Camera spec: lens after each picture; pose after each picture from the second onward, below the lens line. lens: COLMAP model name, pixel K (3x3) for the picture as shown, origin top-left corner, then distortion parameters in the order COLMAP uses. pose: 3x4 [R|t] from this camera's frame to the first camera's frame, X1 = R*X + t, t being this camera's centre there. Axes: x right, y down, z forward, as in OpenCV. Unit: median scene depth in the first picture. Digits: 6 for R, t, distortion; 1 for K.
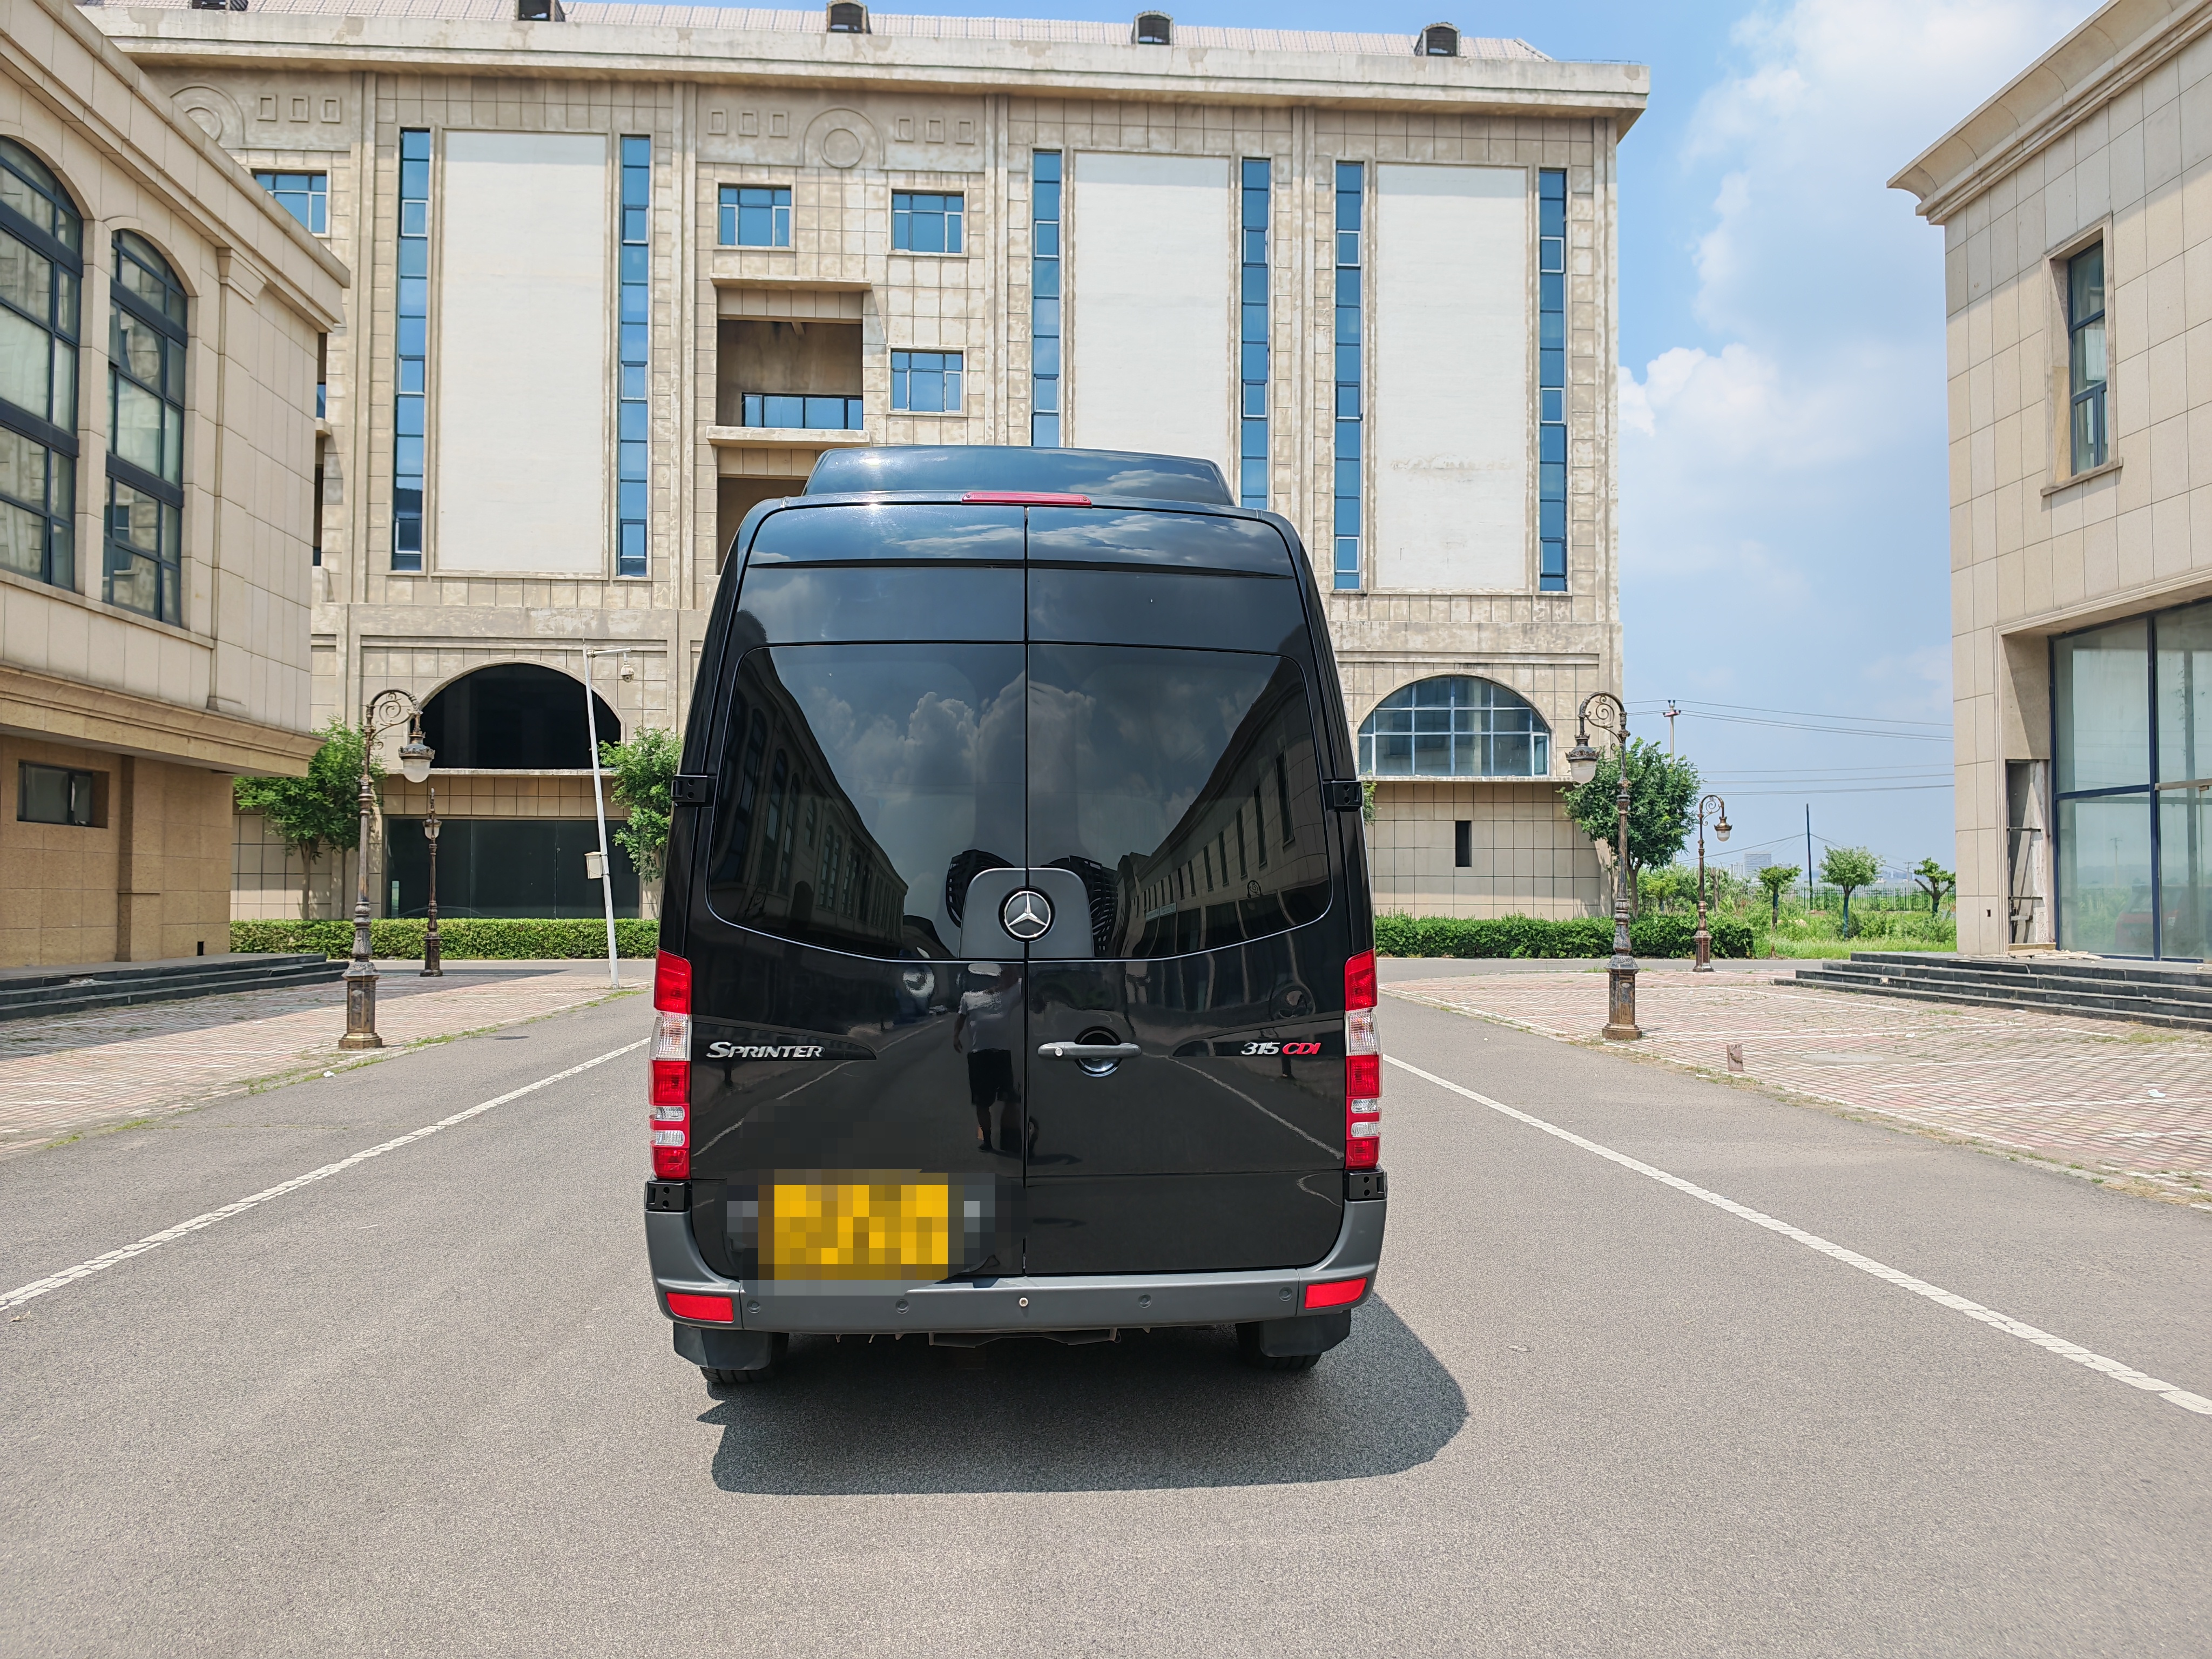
lens RADIAL K [[1612.0, 0, 1111.0], [0, 1612.0, 829.8], [0, 0, 1]] dist [0.010817, -0.023609]
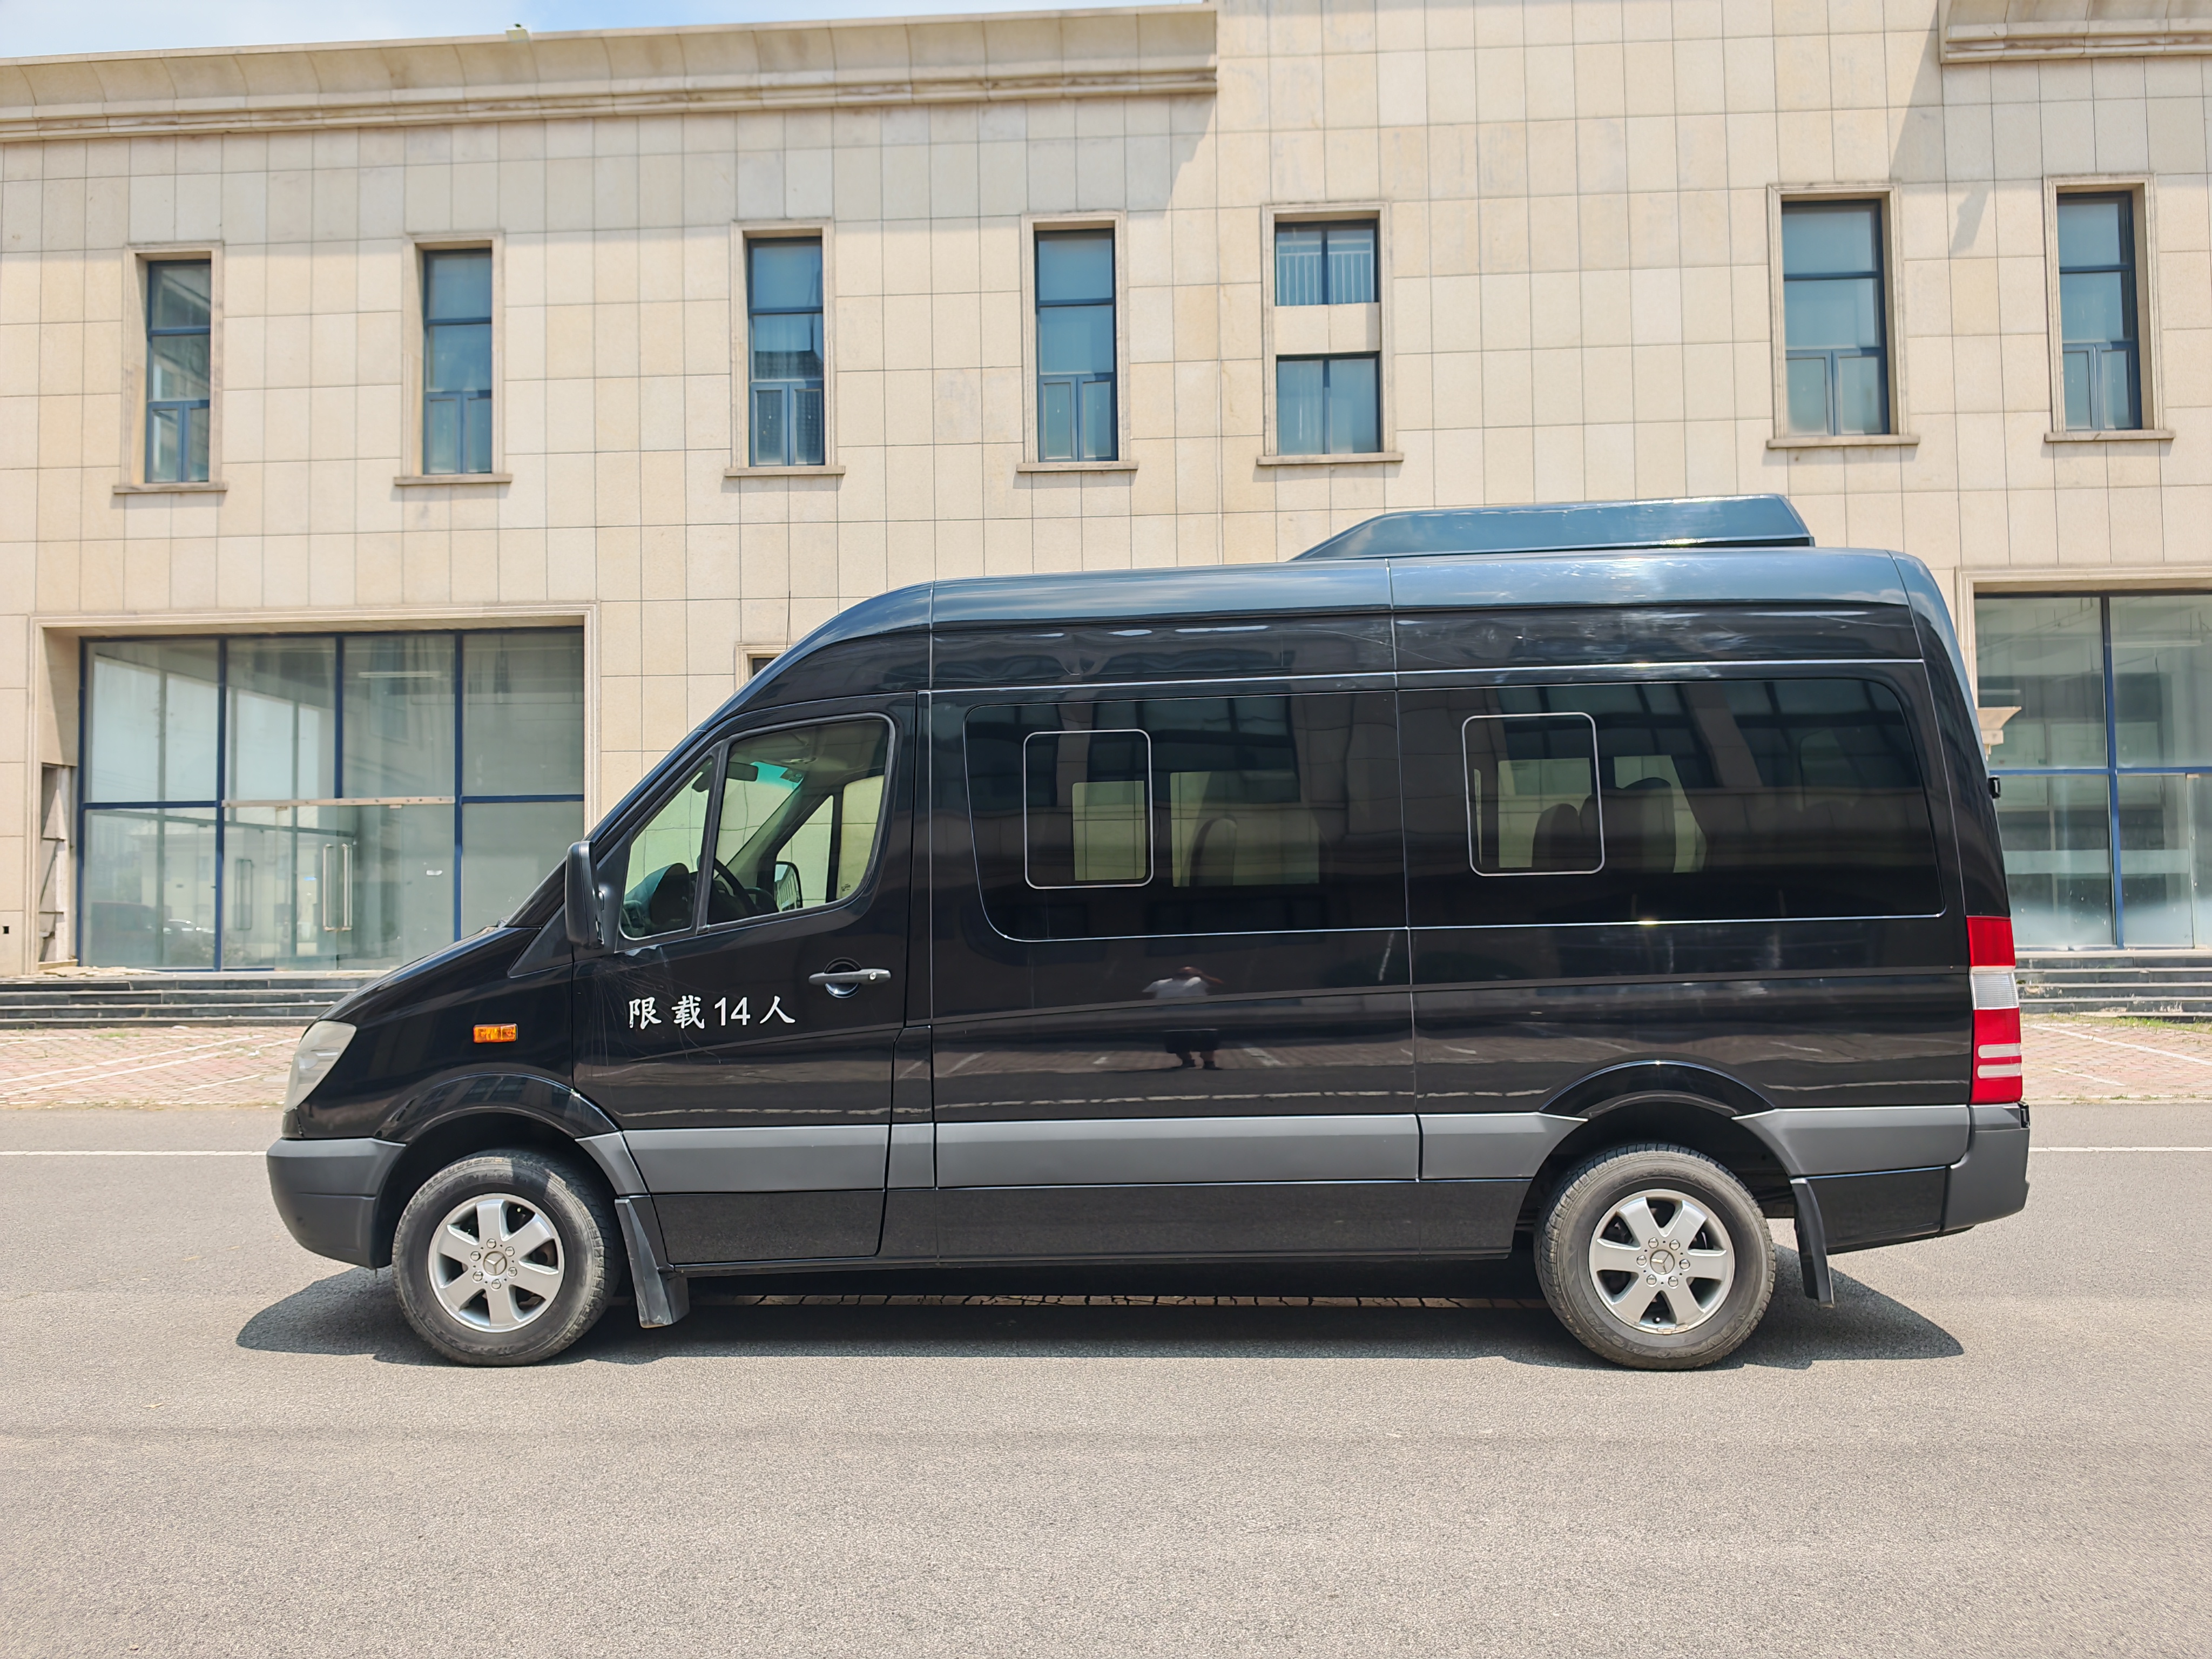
lens RADIAL K [[1614.5, 0, 1096.5], [0, 1614.5, 833.8], [0, 0, 1]] dist [0.007308, -0.001737]
pose [[0.094079, 0.045307, 0.994533, -0.315063], [-0.026357, 0.998727, -0.043005, 0.021675], [-0.995216, -0.022168, 0.095154, 0.320397]]
